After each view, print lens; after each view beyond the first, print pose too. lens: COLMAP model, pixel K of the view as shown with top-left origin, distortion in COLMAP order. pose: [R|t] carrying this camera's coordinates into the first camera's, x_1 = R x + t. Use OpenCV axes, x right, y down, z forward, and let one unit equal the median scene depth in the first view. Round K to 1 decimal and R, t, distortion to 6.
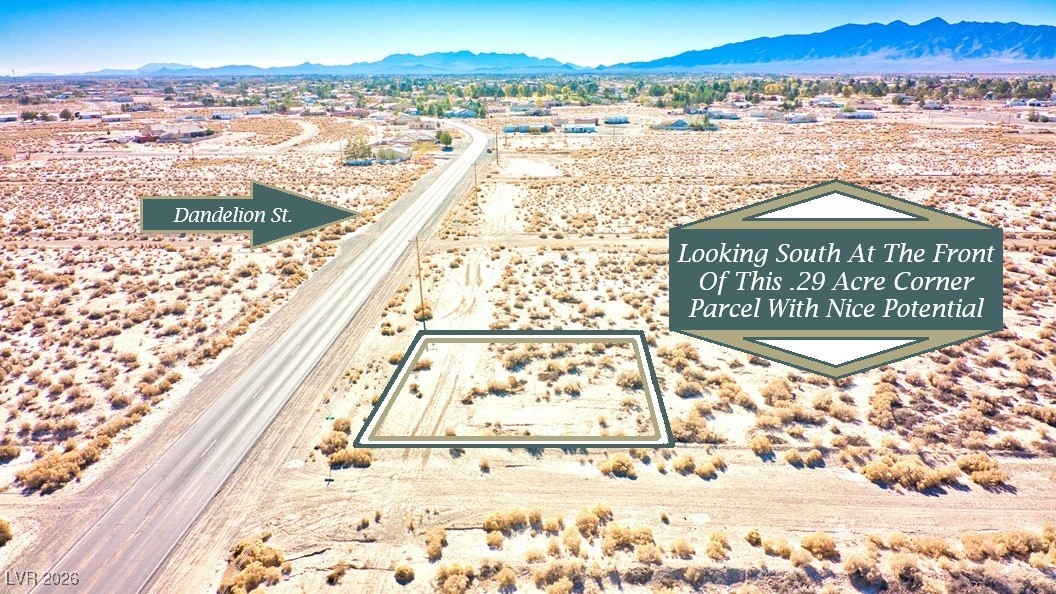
lens RADIAL K [[766.3, 0, 528.0], [0, 766.3, 297.0], [0, 0, 1]] dist [-0.005105, -0.025926]
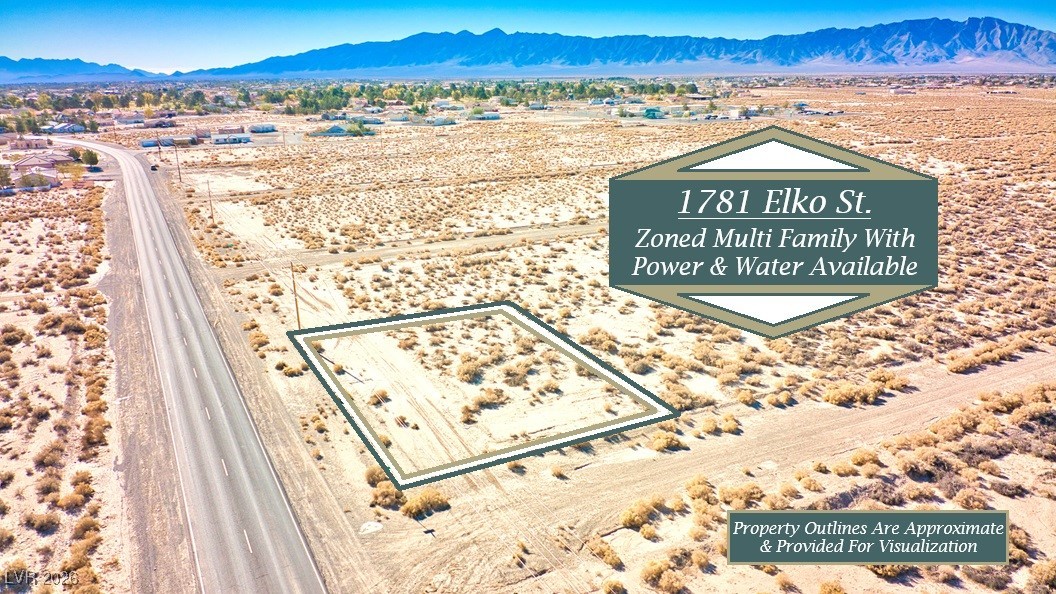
lens RADIAL K [[766.3, 0, 528.0], [0, 766.3, 297.0], [0, 0, 1]] dist [-0.005105, -0.025926]
pose [[0.862088, -0.140572, 0.486871, -0.098901], [0.144283, 0.989079, 0.030095, -0.007322], [-0.485785, 0.044303, 0.872955, 0.027663]]
